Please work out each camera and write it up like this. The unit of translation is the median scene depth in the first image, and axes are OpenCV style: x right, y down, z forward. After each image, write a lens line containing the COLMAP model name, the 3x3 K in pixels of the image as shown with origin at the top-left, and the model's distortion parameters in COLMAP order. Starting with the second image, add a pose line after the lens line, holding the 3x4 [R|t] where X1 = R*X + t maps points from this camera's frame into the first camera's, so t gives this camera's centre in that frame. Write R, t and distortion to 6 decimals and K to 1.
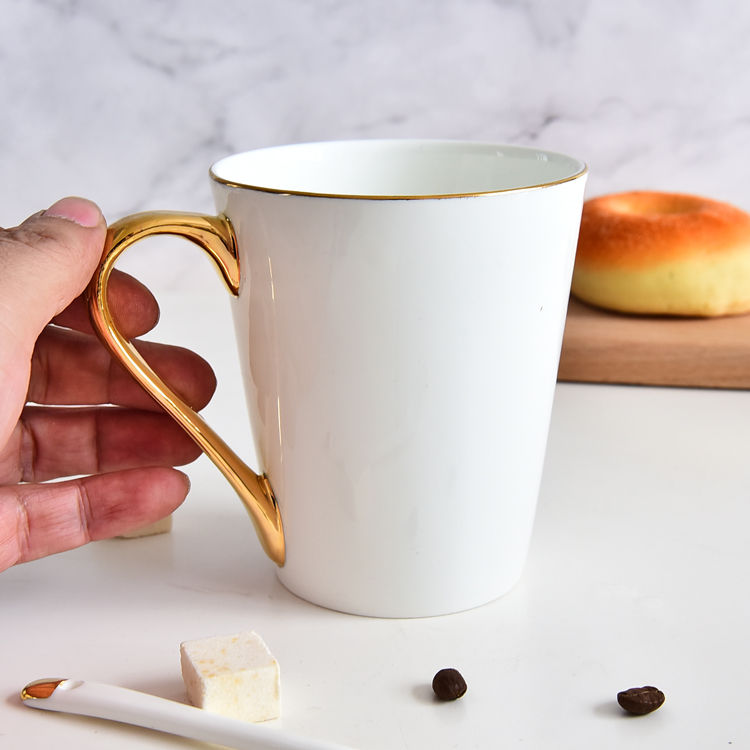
lens RADIAL K [[1535.7, 0, 375.0], [0, 1535.7, 375.0], [0, 0, 1]] dist [0.001049, 0.009443]
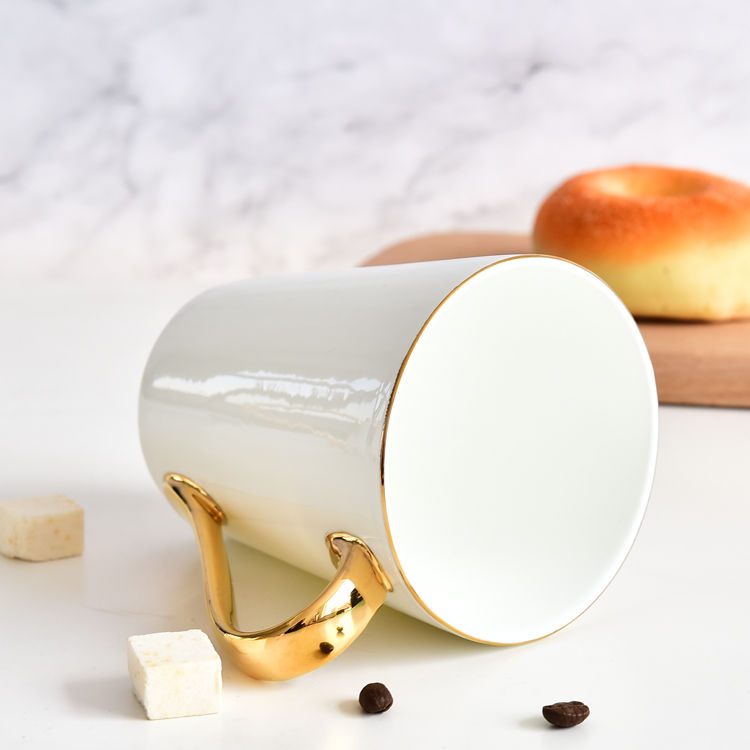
lens RADIAL K [[2329.9, 0, 375.0], [0, 2329.9, 375.0], [0, 0, 1]] dist [0.016903, -0.482374]
pose [[0.999686, 0.011079, 0.022485, 0.006024], [-0.010976, 0.999929, -0.004700, -0.000557], [-0.022535, 0.004452, 0.999736, -0.265406]]
